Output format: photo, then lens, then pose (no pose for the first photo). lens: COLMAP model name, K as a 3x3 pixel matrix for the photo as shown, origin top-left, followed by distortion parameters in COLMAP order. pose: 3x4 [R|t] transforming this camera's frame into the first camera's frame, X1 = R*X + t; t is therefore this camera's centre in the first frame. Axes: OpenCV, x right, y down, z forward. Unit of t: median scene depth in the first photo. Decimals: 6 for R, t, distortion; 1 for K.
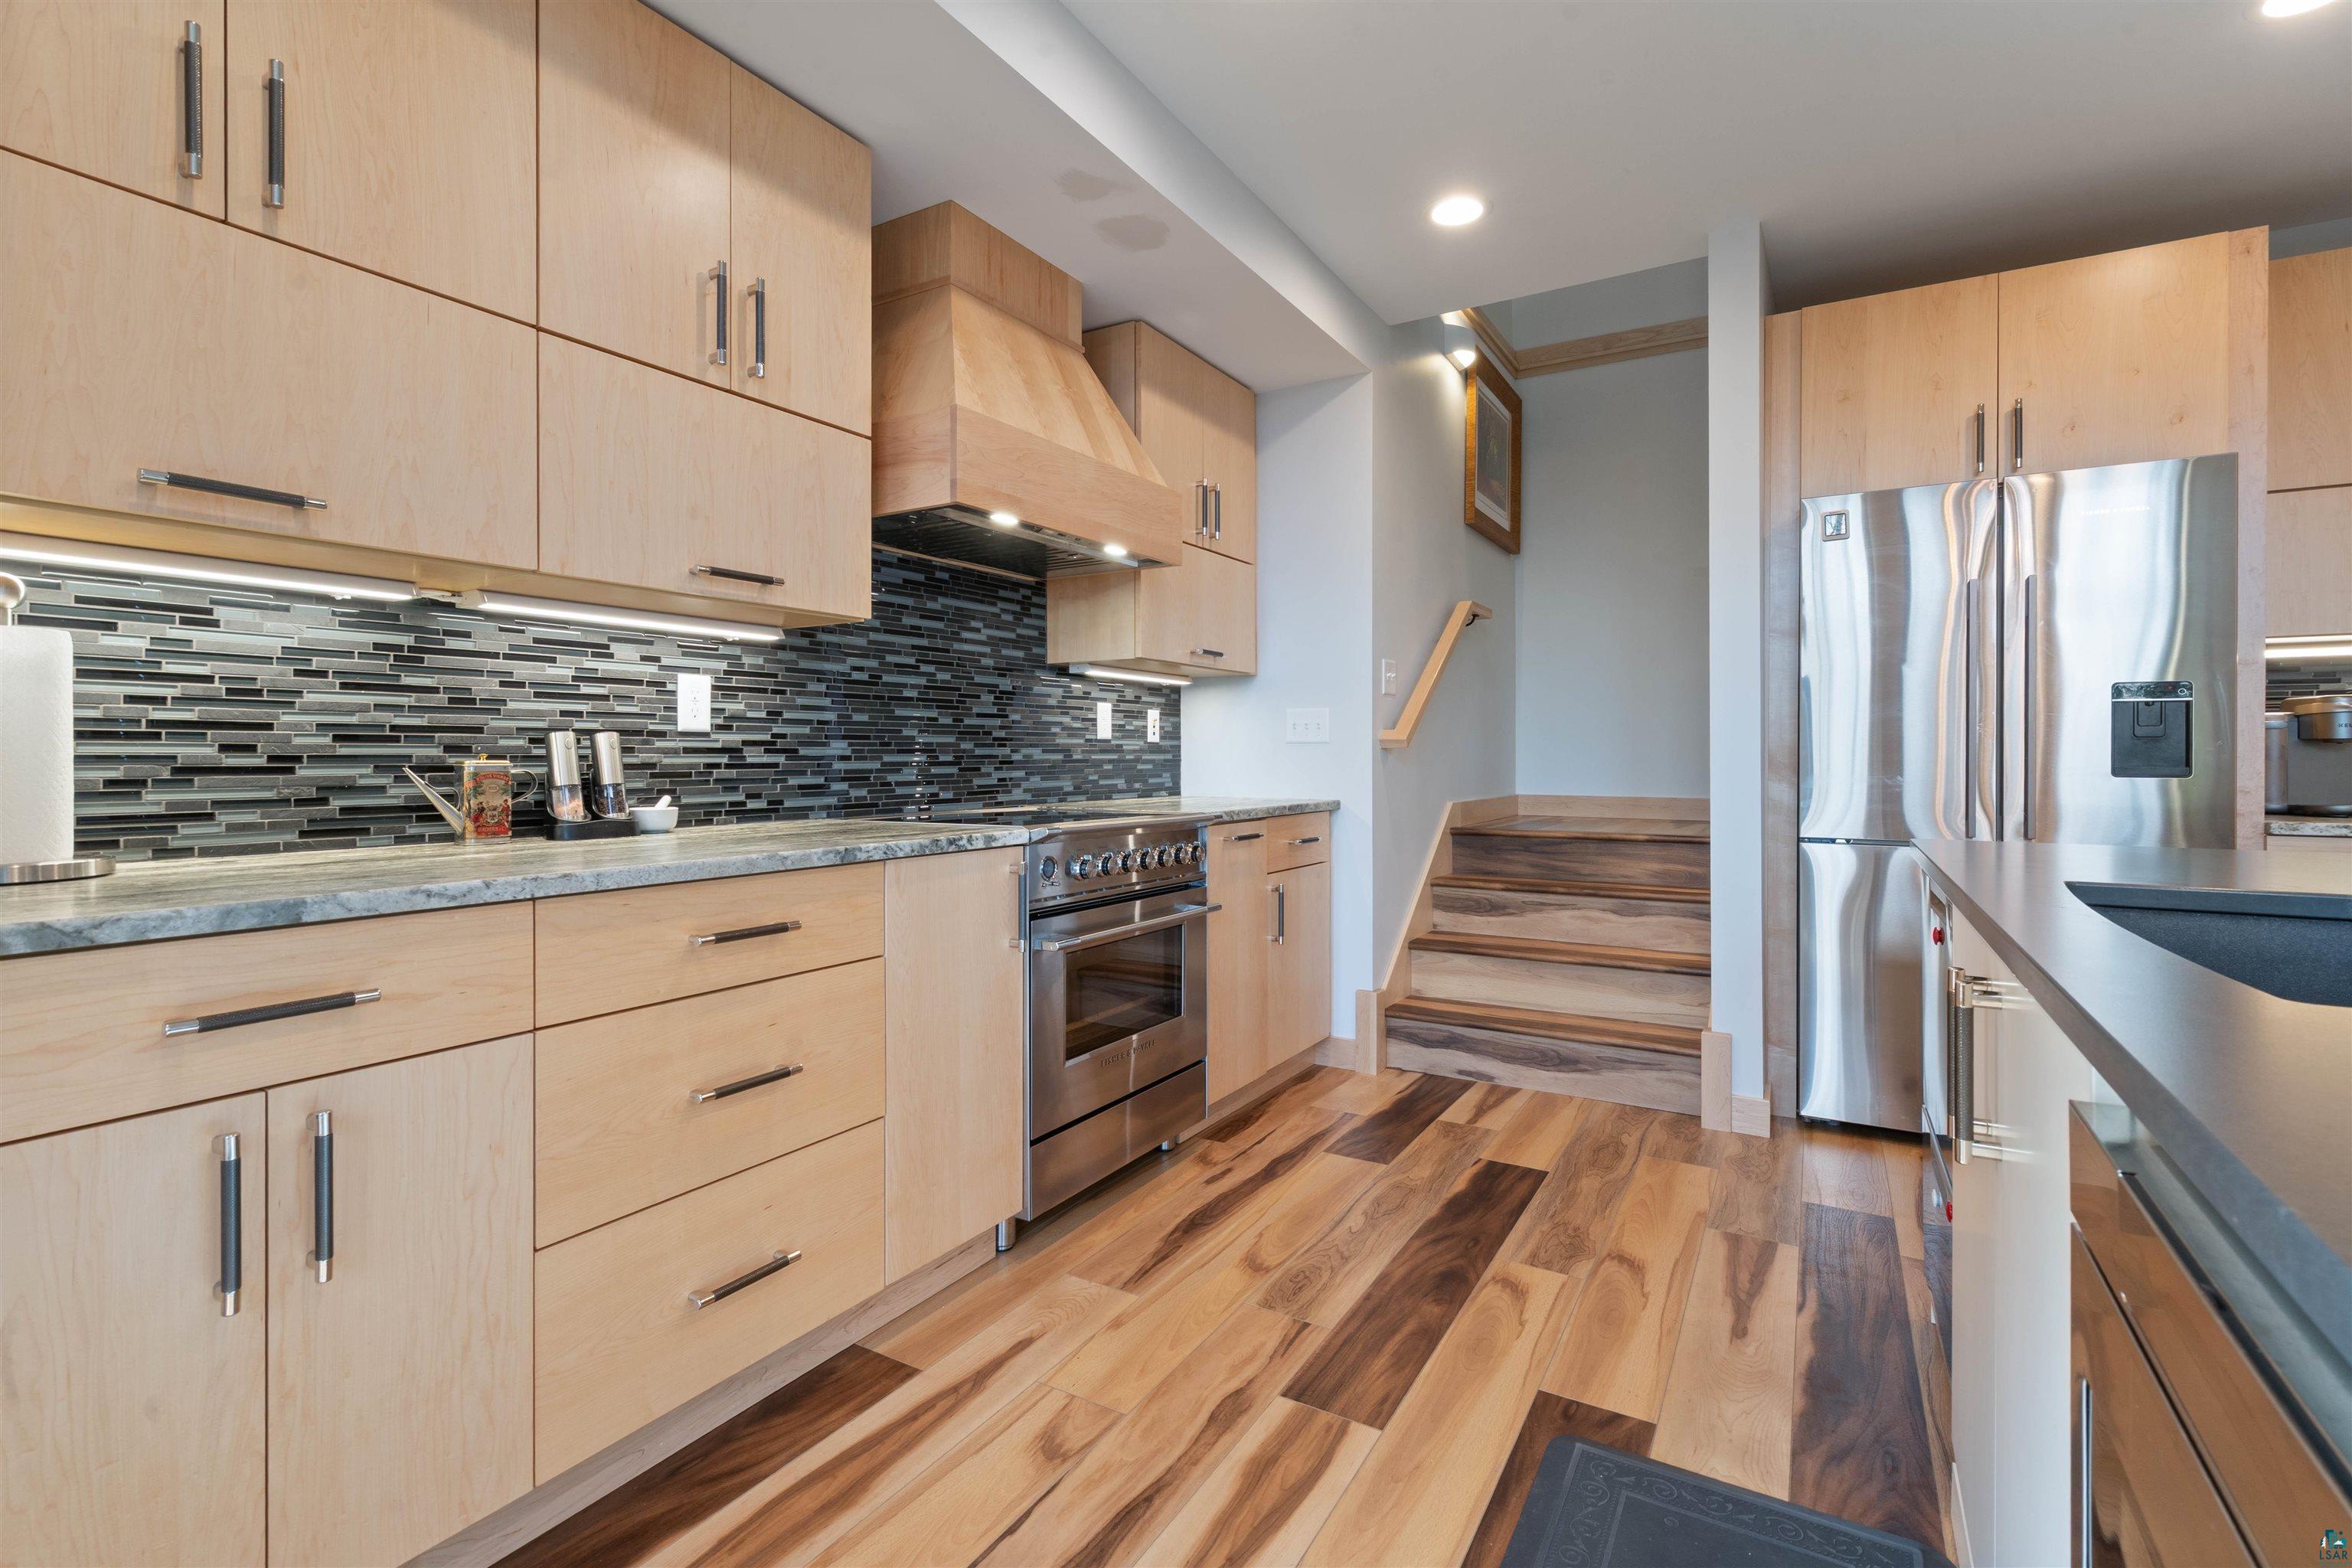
lens RADIAL K [[1086.3, 0, 1171.5], [0, 1086.3, 755.9], [0, 0, 1]] dist [-0.001476, -0.000141]
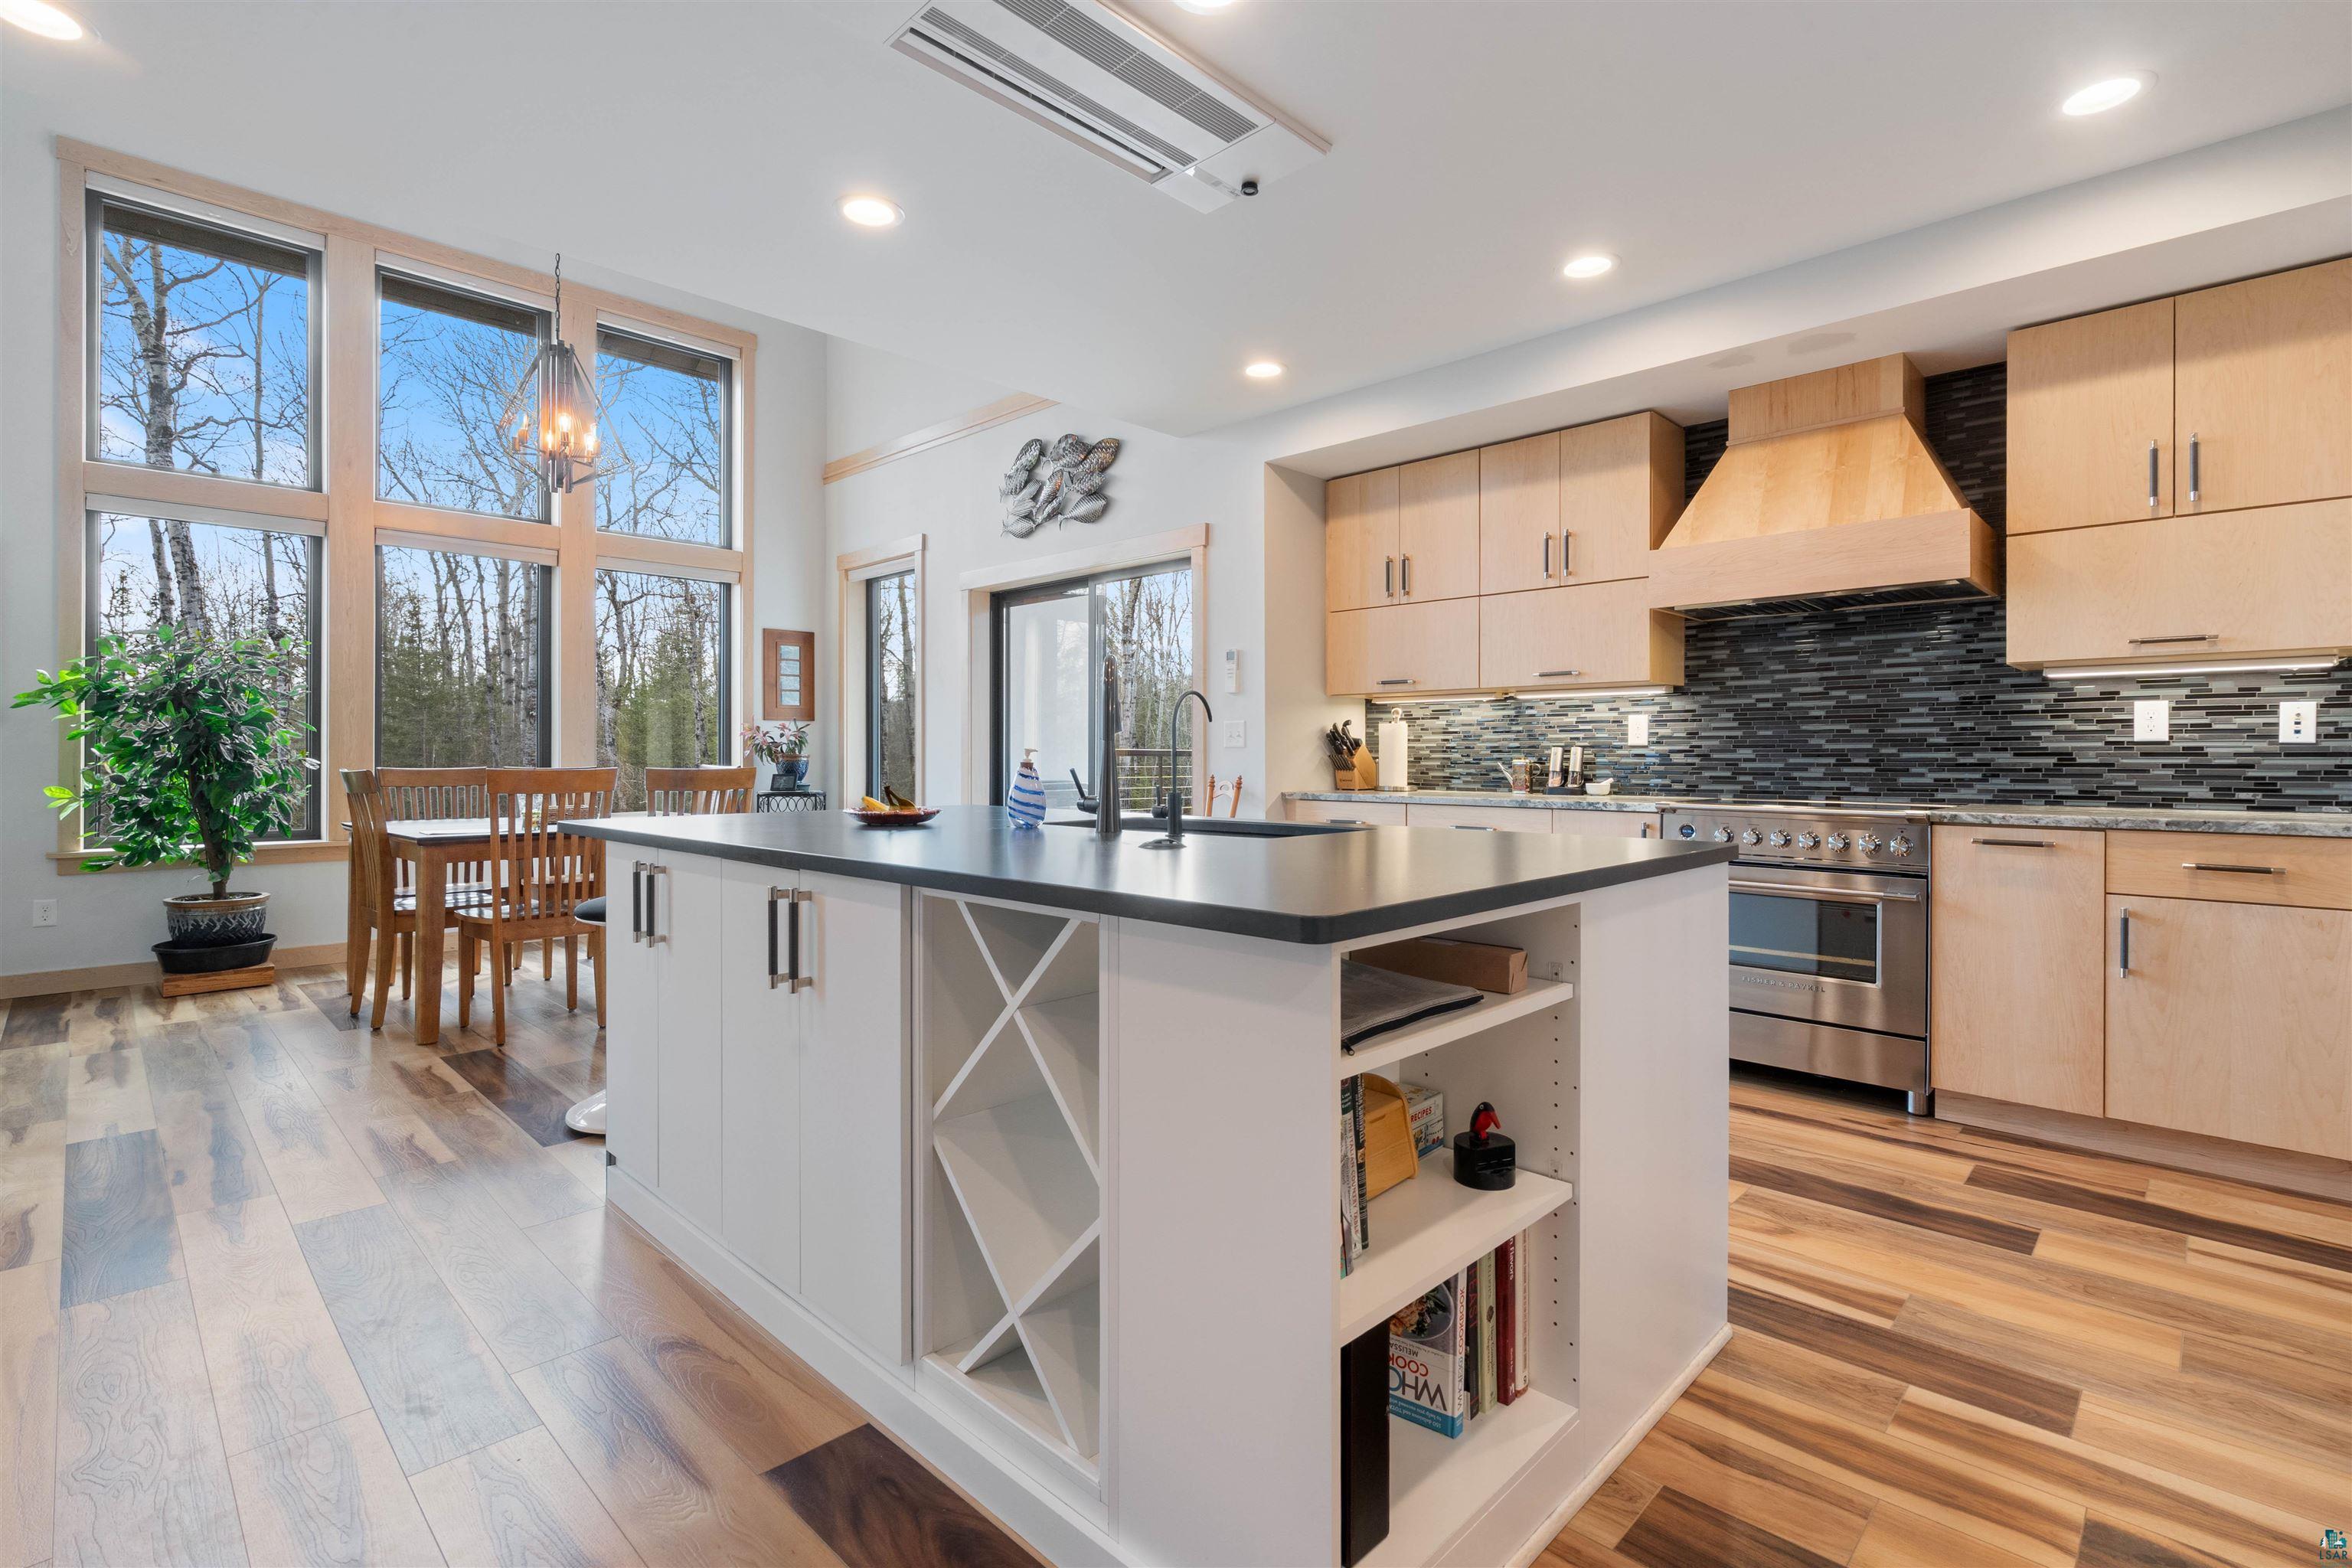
lens RADIAL K [[1086.3, 0, 1180.6], [0, 1086.3, 761.0], [0, 0, 1]] dist [-0.001476, -0.000141]
pose [[-0.230205, 0.003077, -0.973137, 1.324111], [-0.002696, 0.999989, 0.003800, -0.000347], [0.973138, 0.003498, -0.230195, 0.556991]]
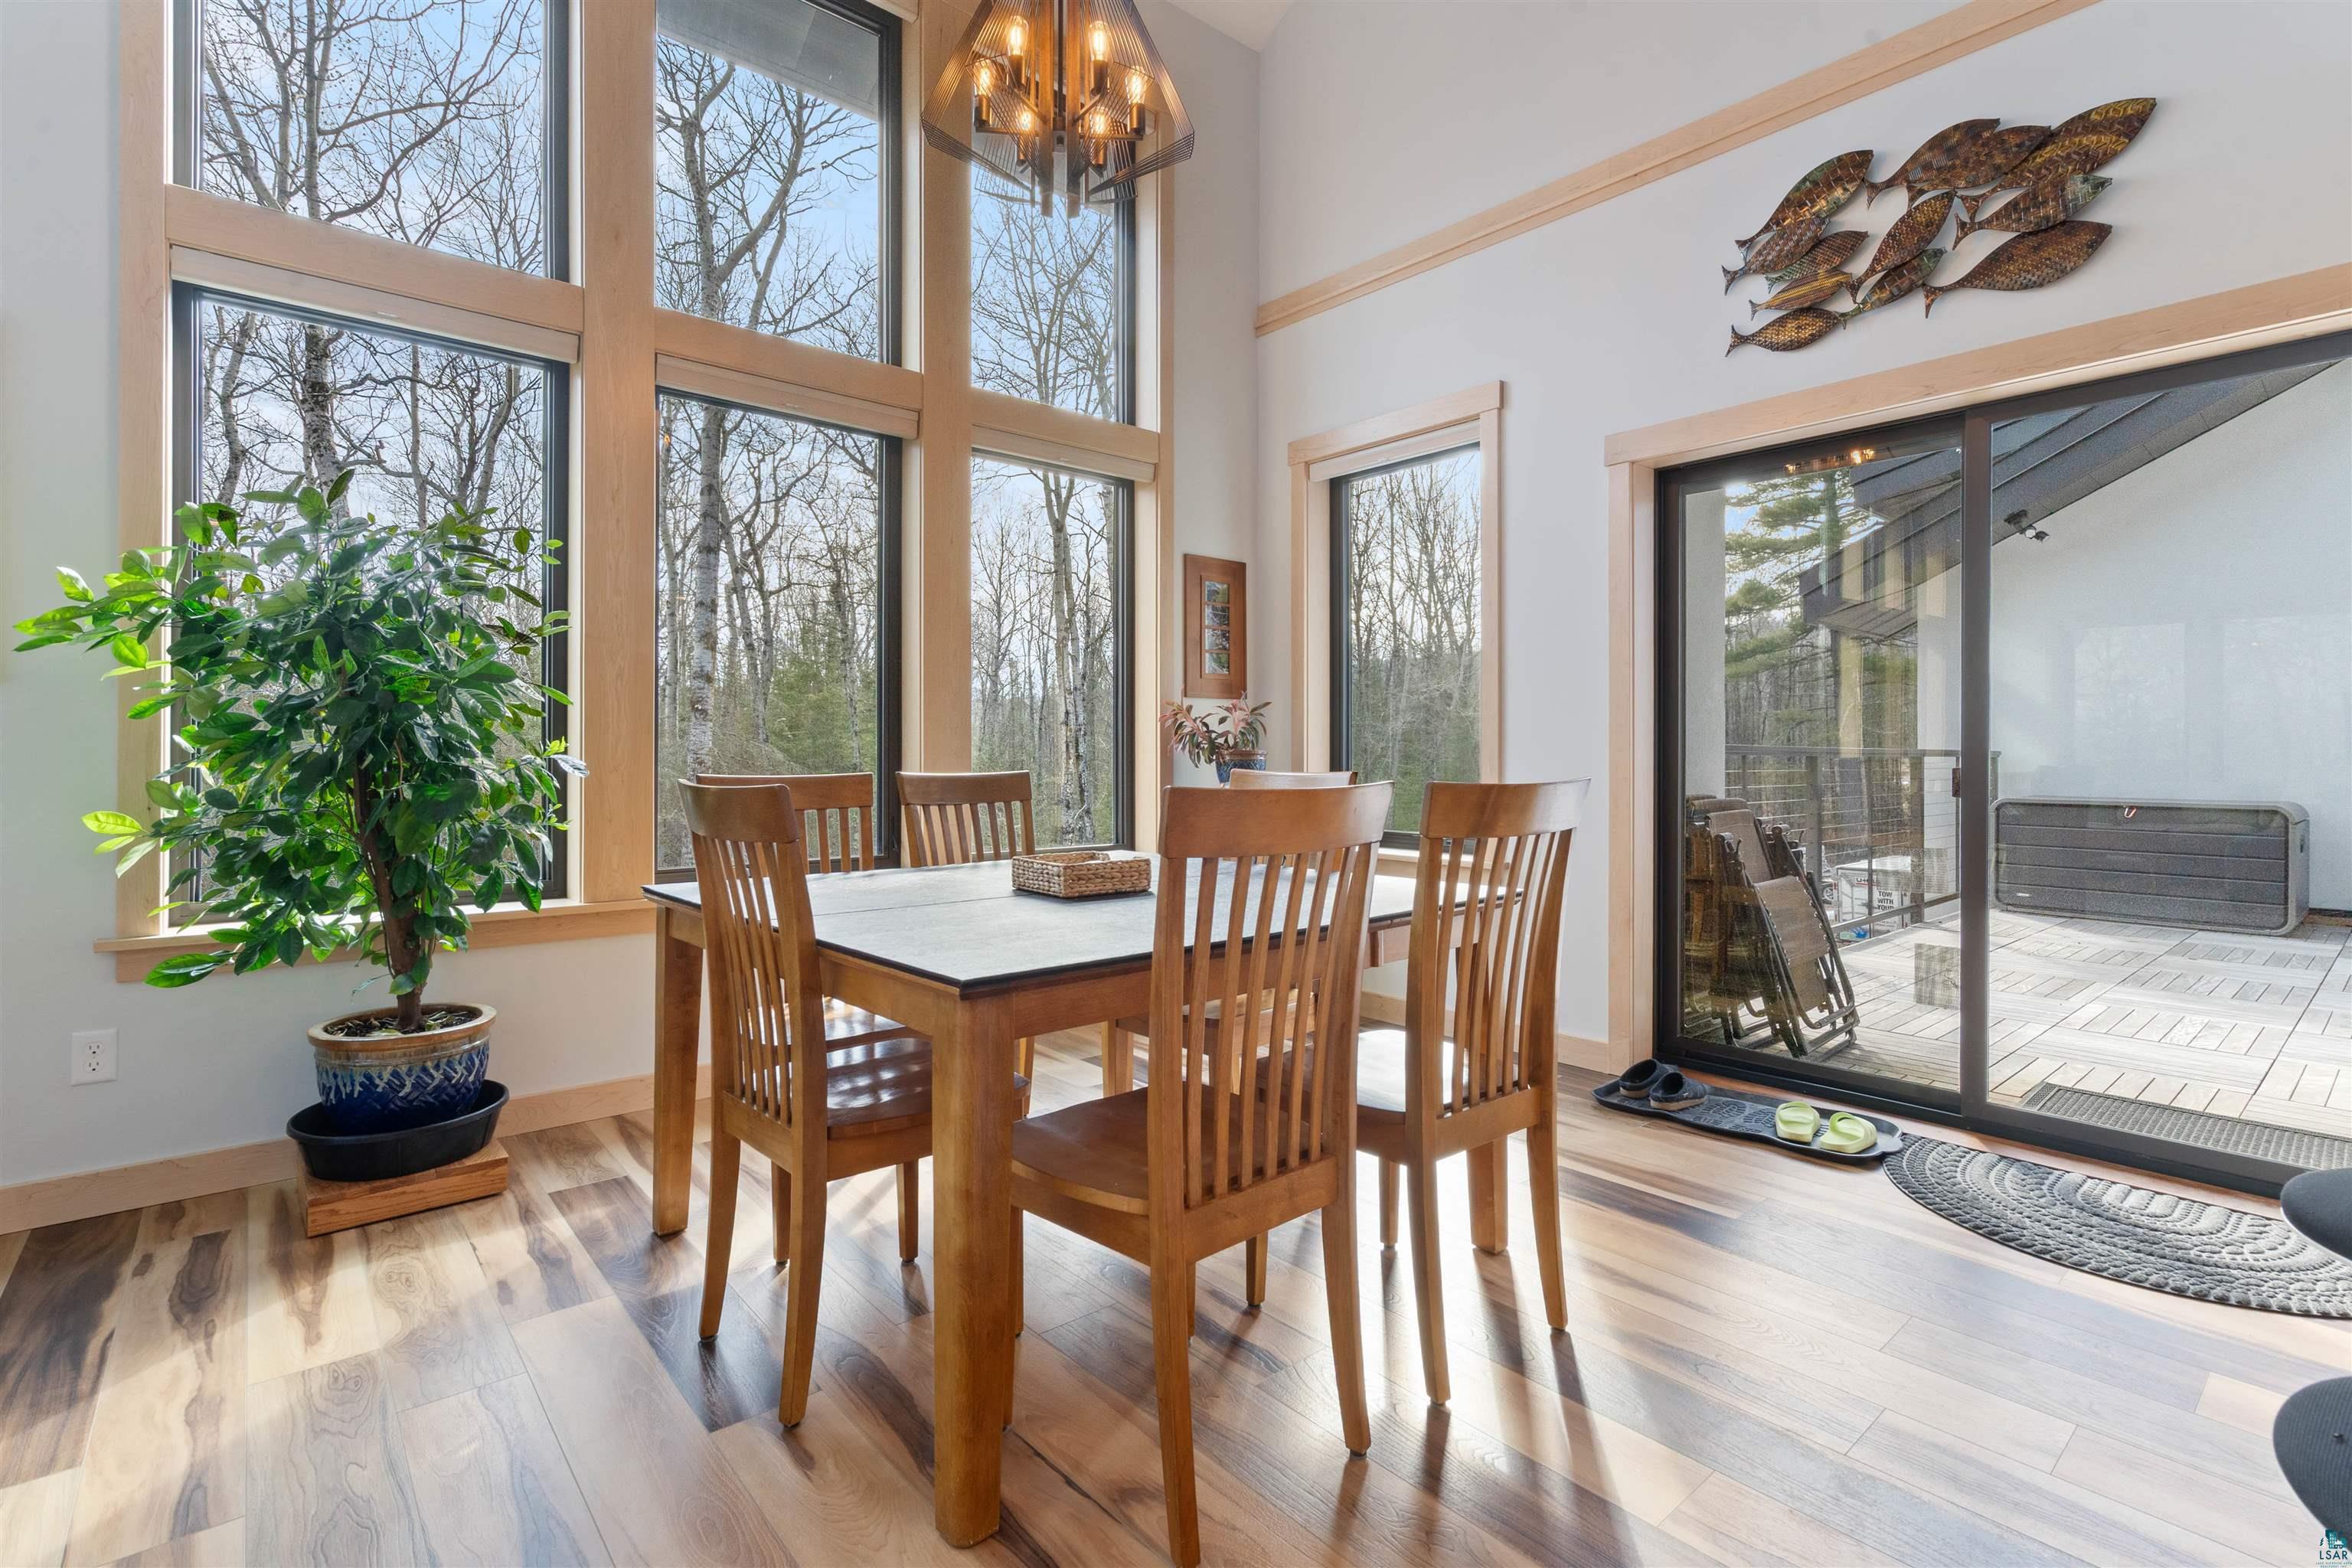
lens RADIAL K [[1086.3, 0, 1175.7], [0, 1086.3, 761.6], [0, 0, 1]] dist [-0.001476, -0.000141]
pose [[-0.313849, 0.004459, -0.949463, 0.613301], [-0.004767, 0.999969, 0.006272, 0.002661], [0.949461, 0.006494, -0.313818, -0.499395]]
